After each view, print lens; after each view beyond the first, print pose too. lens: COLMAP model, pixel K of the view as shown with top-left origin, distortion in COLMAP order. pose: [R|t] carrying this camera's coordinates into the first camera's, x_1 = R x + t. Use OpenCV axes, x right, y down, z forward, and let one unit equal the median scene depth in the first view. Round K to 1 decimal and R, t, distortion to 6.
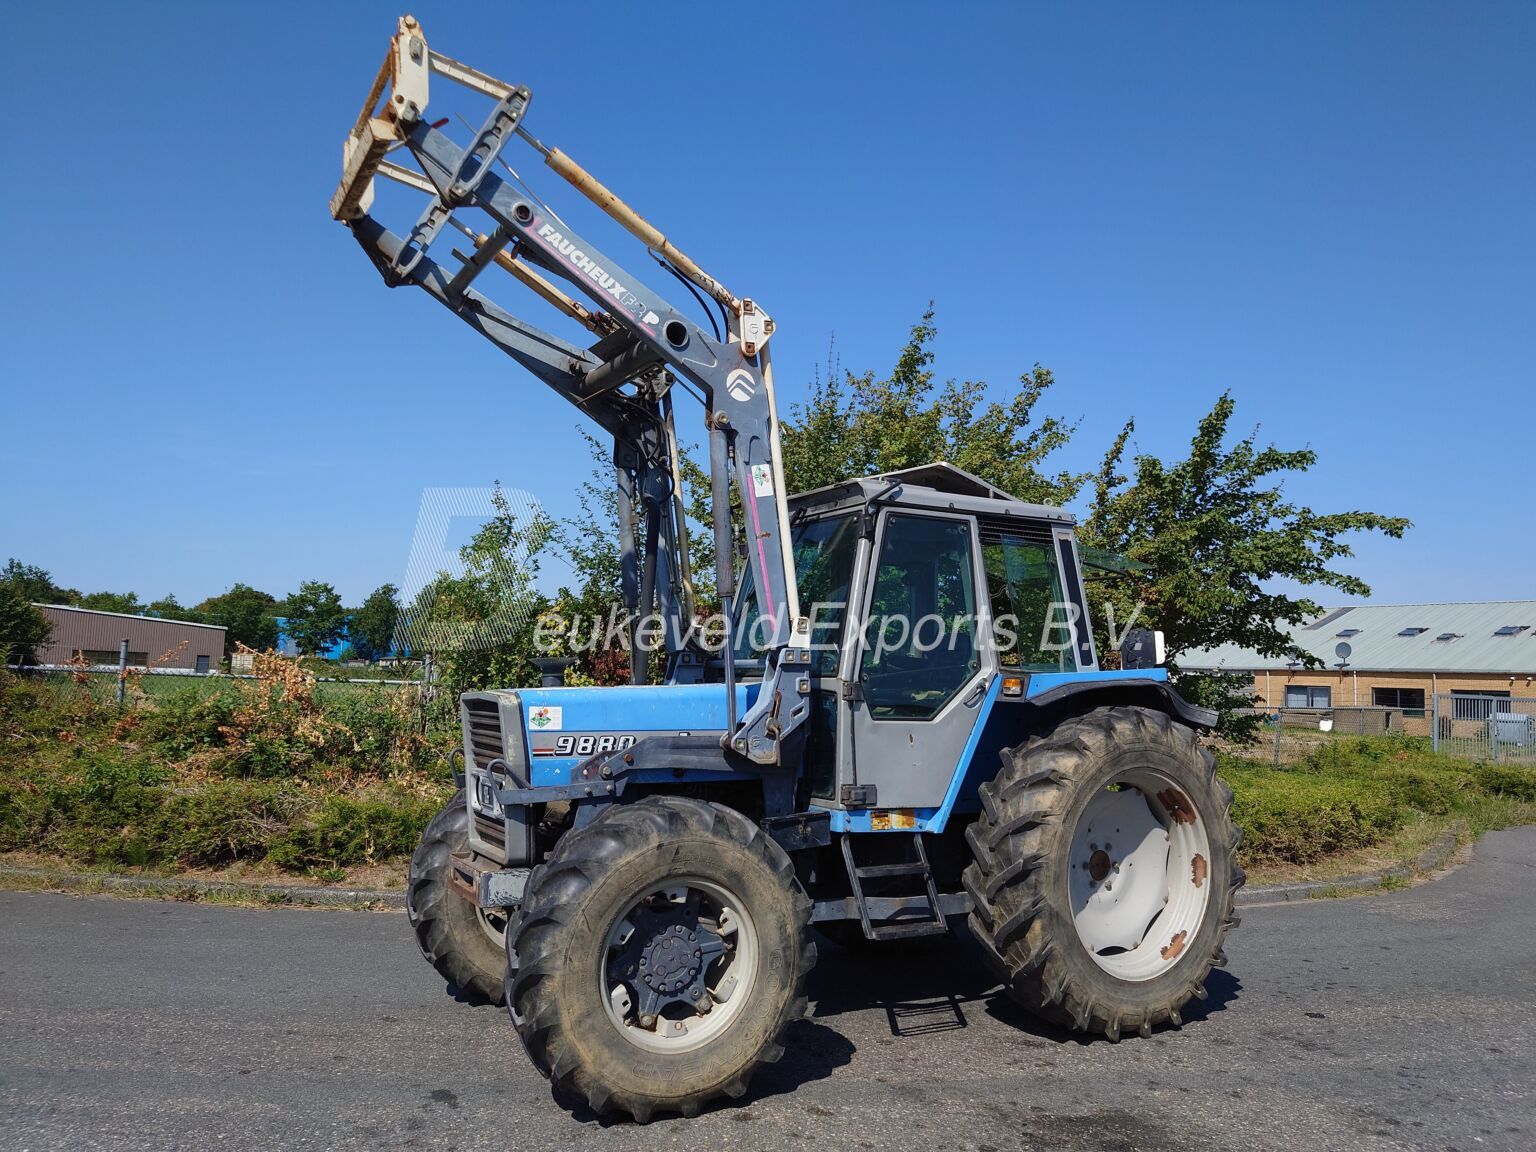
lens RADIAL K [[1070.0, 0, 769.0], [0, 1070.0, 578.9], [0, 0, 1]] dist [-0.008579, 0.004449]
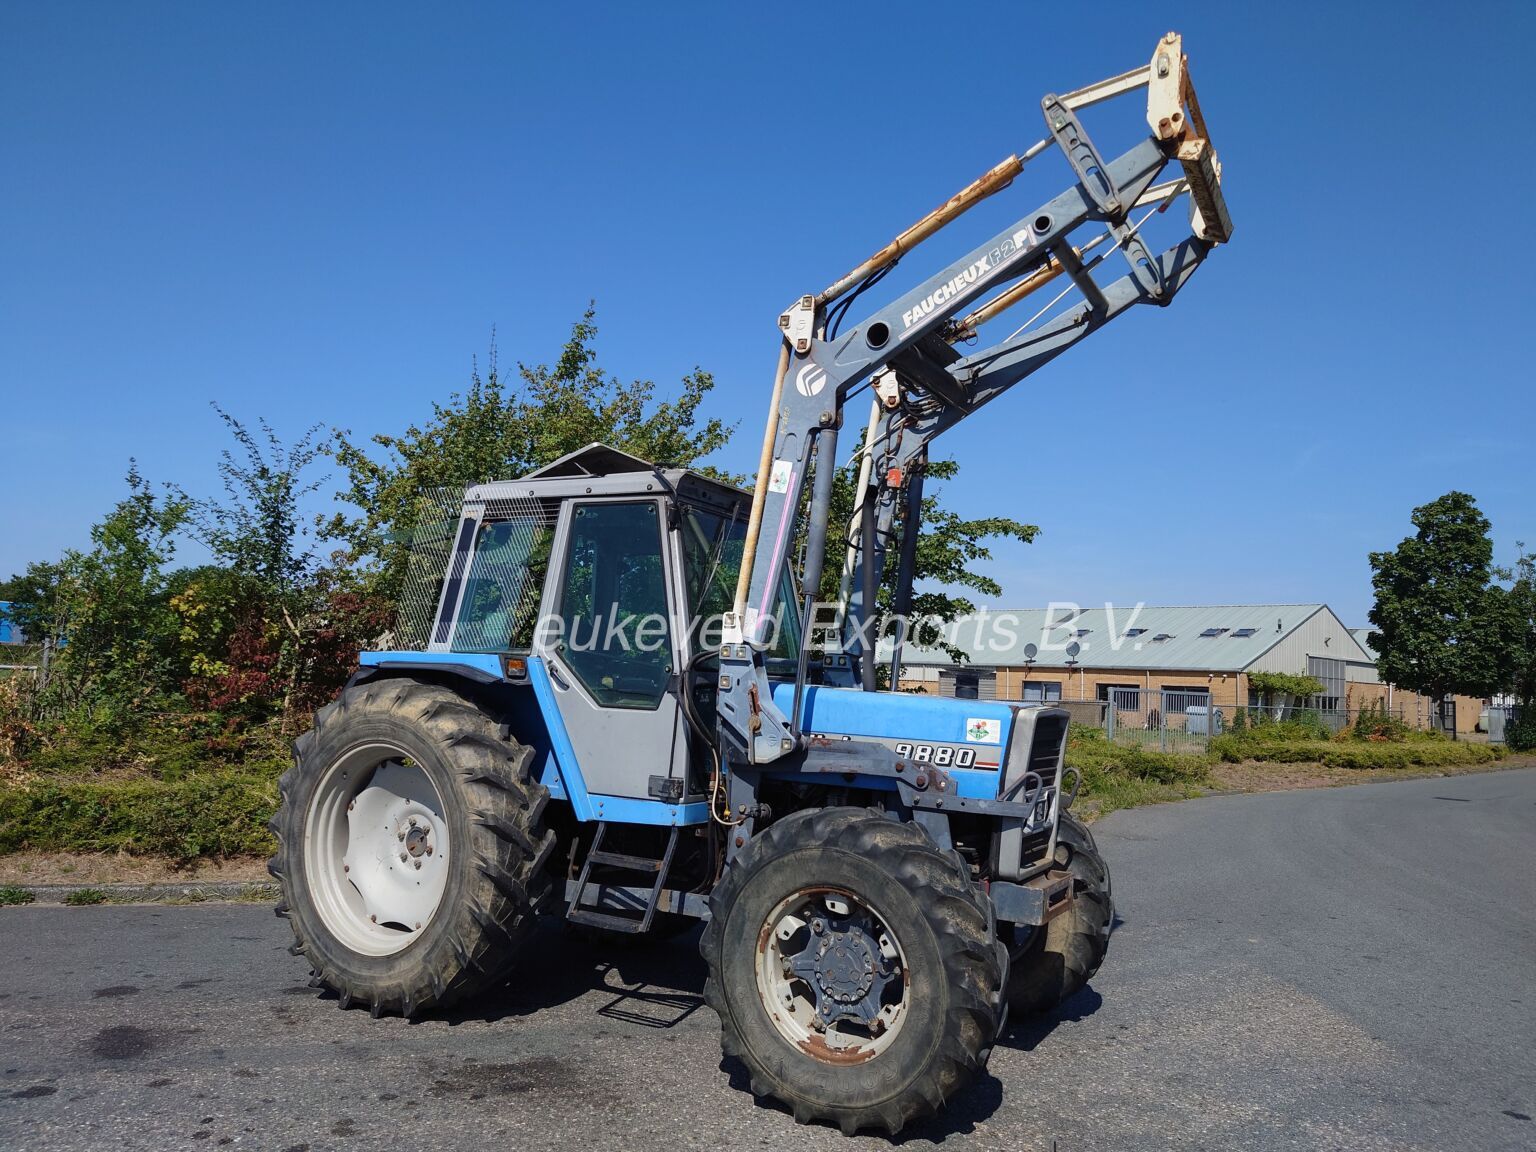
lens RADIAL K [[1069.9, 0, 748.1], [0, 1069.9, 584.9], [0, 0, 1]] dist [0.000750, 0.001534]
pose [[0.985300, 0.020553, 0.169594, 0.262218], [-0.022351, 0.999712, 0.008702, 0.002583], [-0.169366, -0.012365, 0.985476, -0.083786]]
